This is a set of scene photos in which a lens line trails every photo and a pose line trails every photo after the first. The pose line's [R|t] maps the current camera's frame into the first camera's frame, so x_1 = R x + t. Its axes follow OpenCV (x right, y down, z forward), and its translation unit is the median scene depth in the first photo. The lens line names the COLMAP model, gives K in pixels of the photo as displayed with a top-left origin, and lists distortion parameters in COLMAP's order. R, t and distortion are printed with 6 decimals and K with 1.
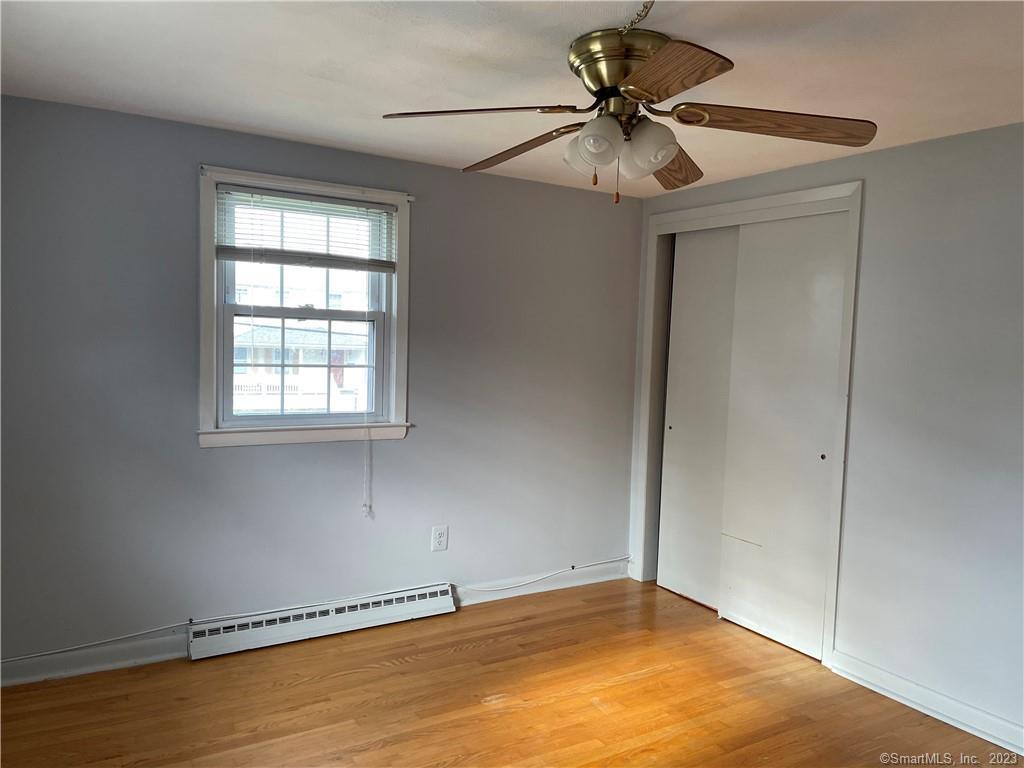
lens RADIAL K [[776.1, 0, 512.0], [0, 776.1, 384.0], [0, 0, 1]] dist [0.086436, -0.113020]
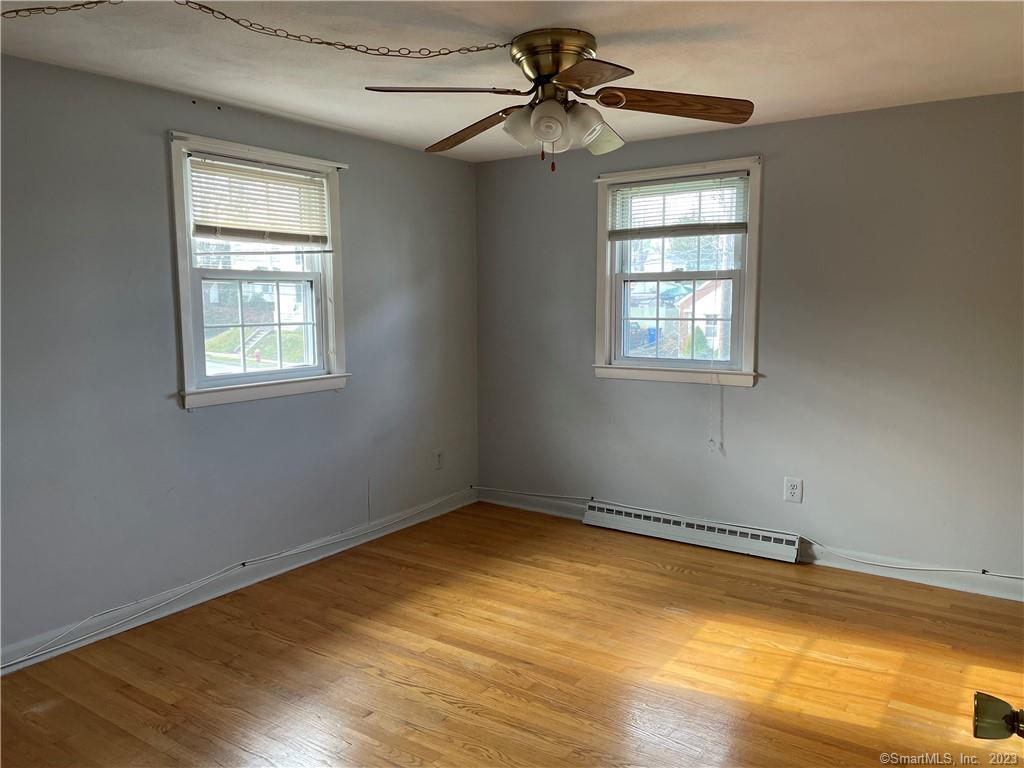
lens RADIAL K [[776.1, 0, 512.0], [0, 776.1, 384.0], [0, 0, 1]] dist [0.086436, -0.113020]
pose [[0.397959, 0.064524, -0.915131, 0.762280], [-0.040904, 0.997780, 0.052563, 0.024232], [0.916491, 0.016514, 0.399714, 0.282038]]
